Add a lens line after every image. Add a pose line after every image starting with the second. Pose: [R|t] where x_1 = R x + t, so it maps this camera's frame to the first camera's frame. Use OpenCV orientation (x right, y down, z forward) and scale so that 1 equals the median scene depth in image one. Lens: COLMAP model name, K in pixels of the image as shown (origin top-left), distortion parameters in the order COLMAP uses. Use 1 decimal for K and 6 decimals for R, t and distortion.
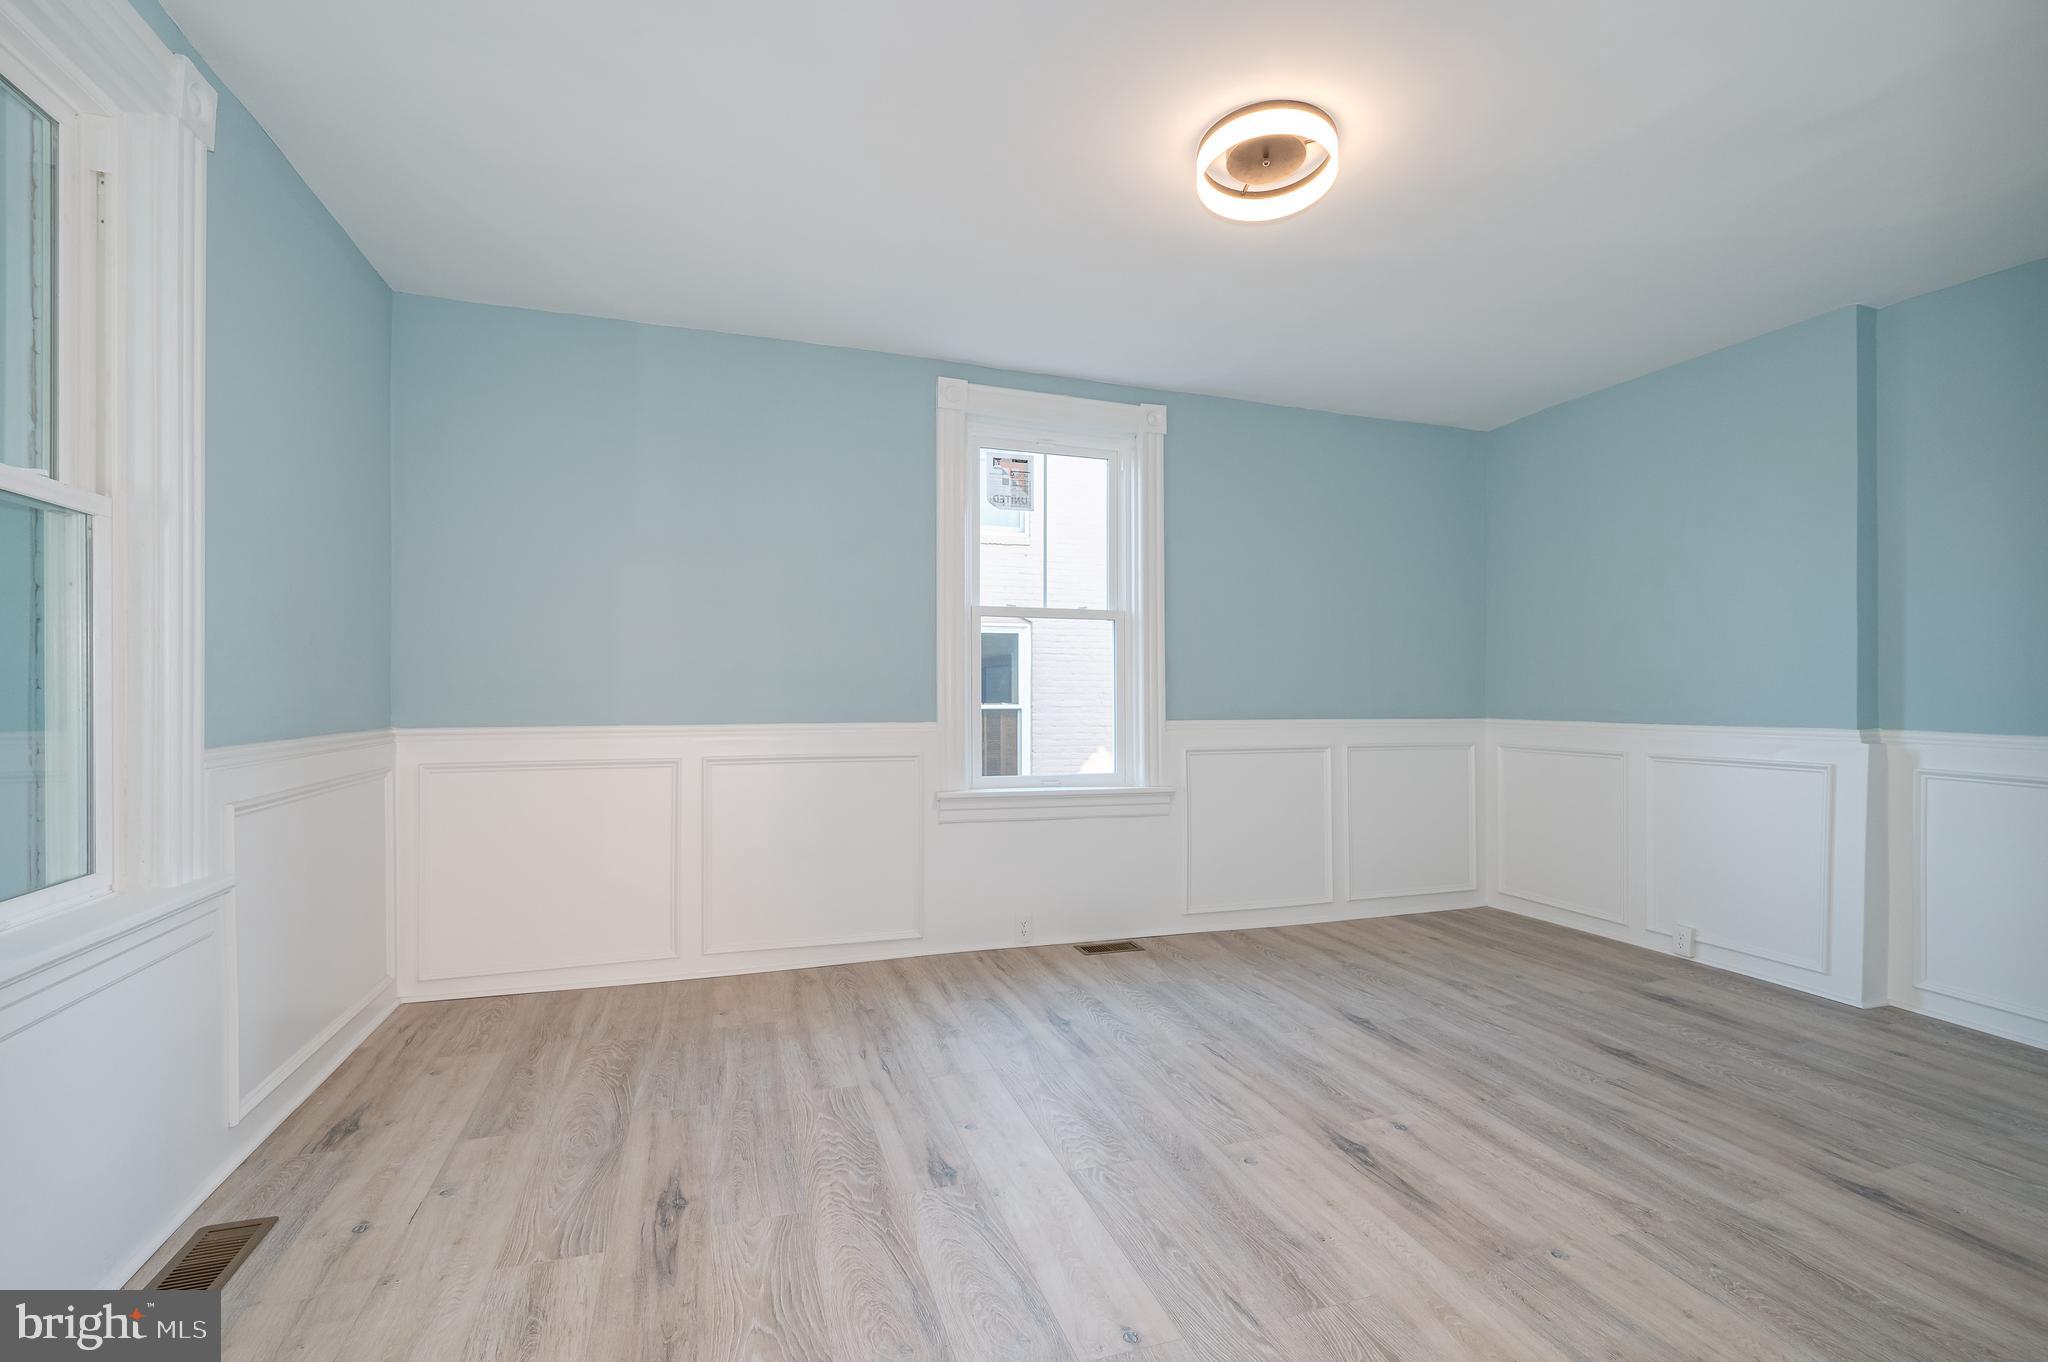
lens RADIAL K [[889.5, 0, 1019.1], [0, 889.5, 689.2], [0, 0, 1]] dist [0.001632, -0.000039]
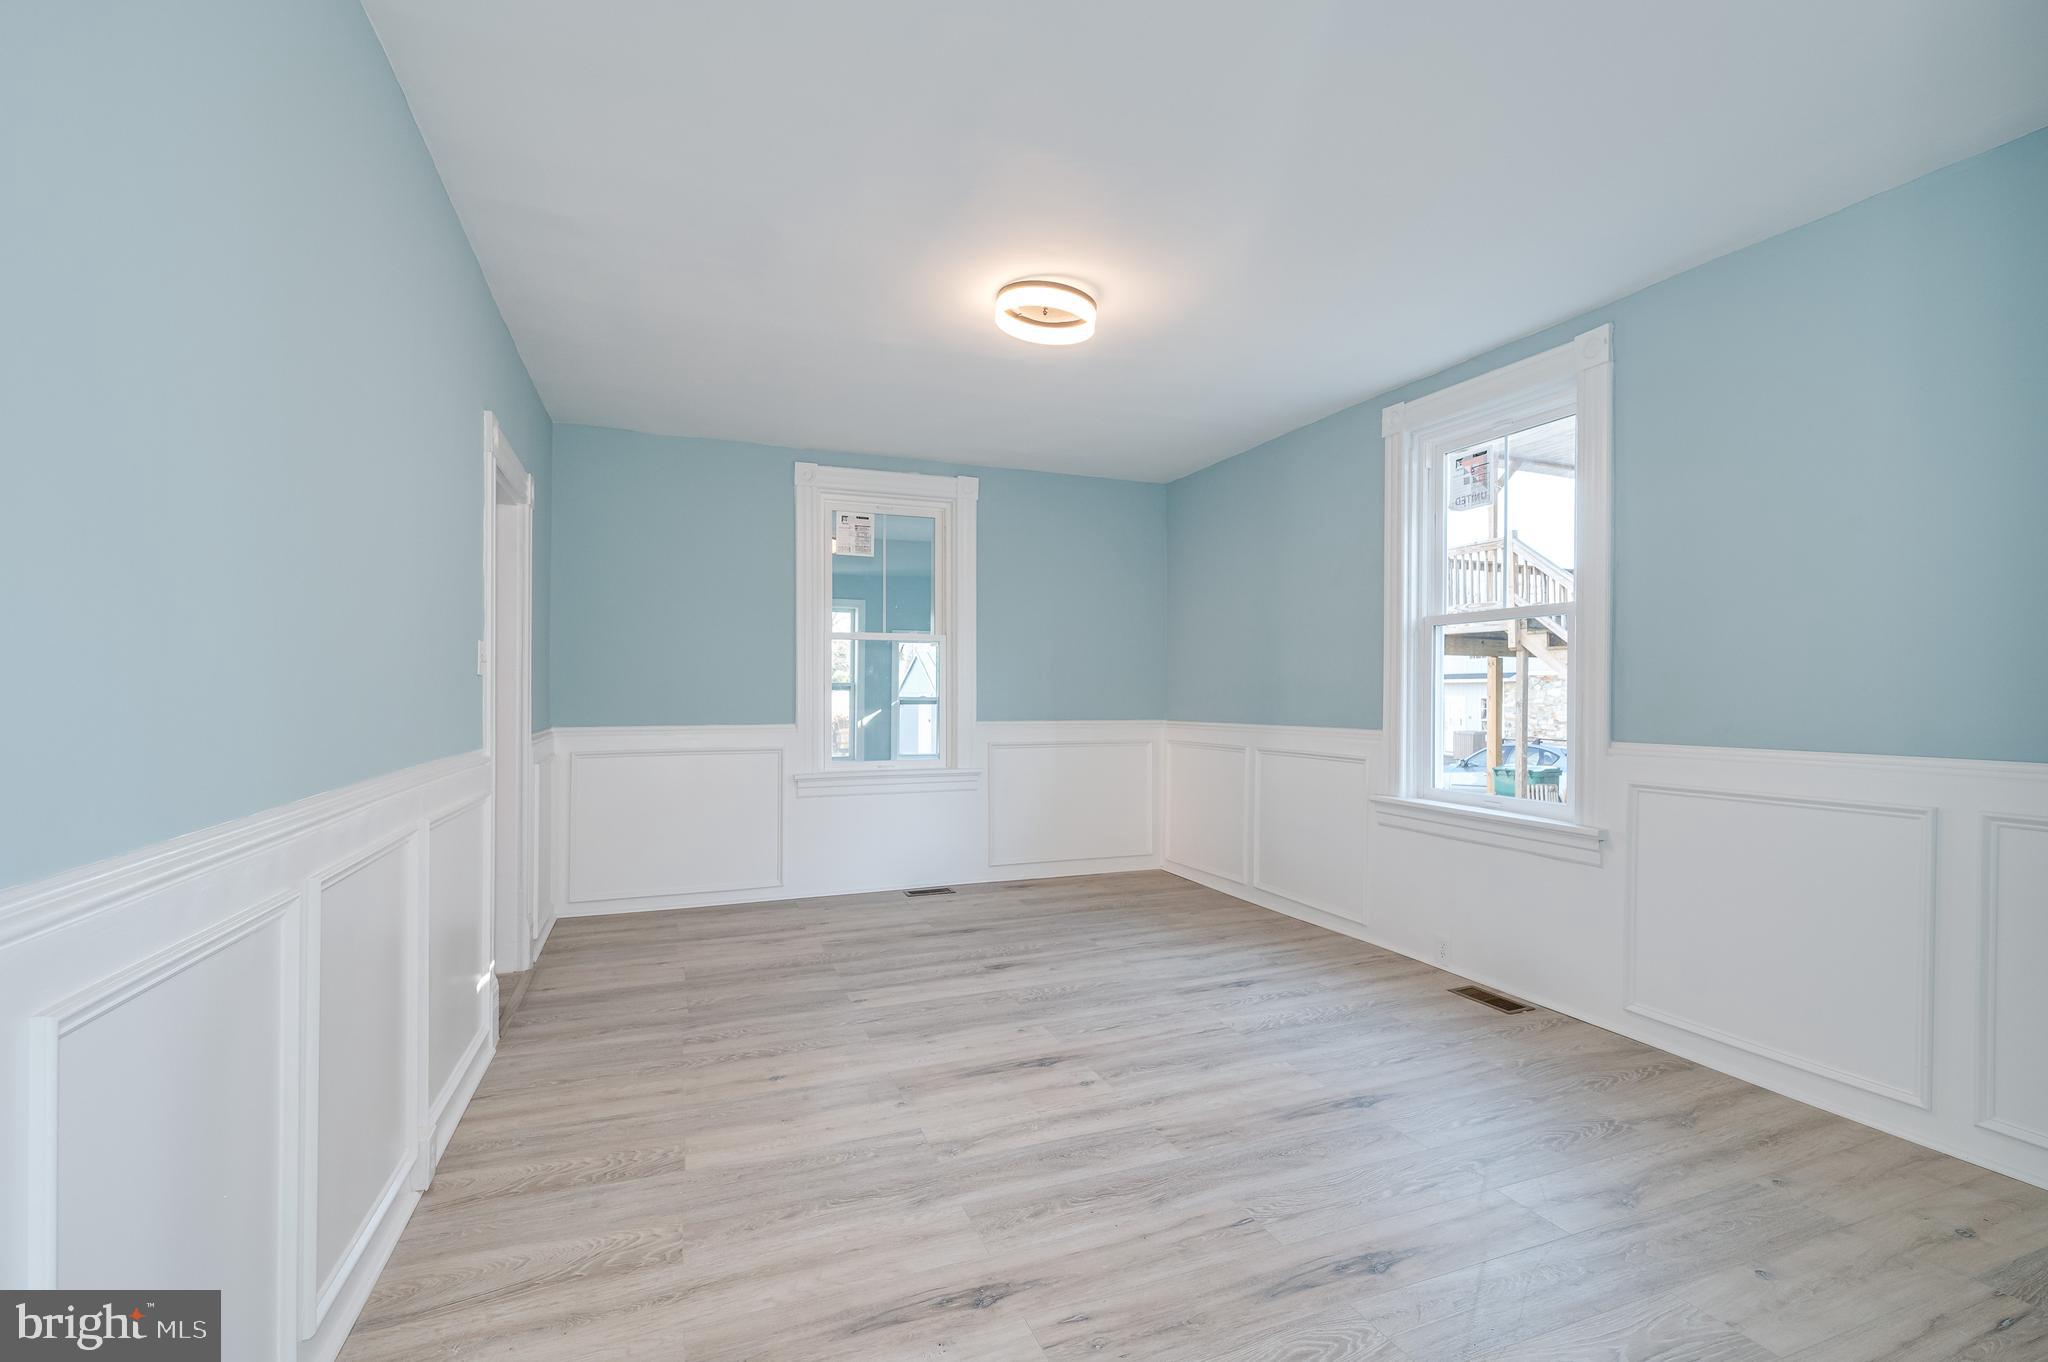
lens RADIAL K [[867.6, 0, 1004.1], [0, 867.6, 700.3], [0, 0, 1]] dist [-0.002134, -0.000411]
pose [[0.066666, -0.000012, -0.997775, 1.300663], [-0.000739, 1.000000, -0.000061, 0.015452], [0.997775, 0.000742, 0.066666, 0.720732]]
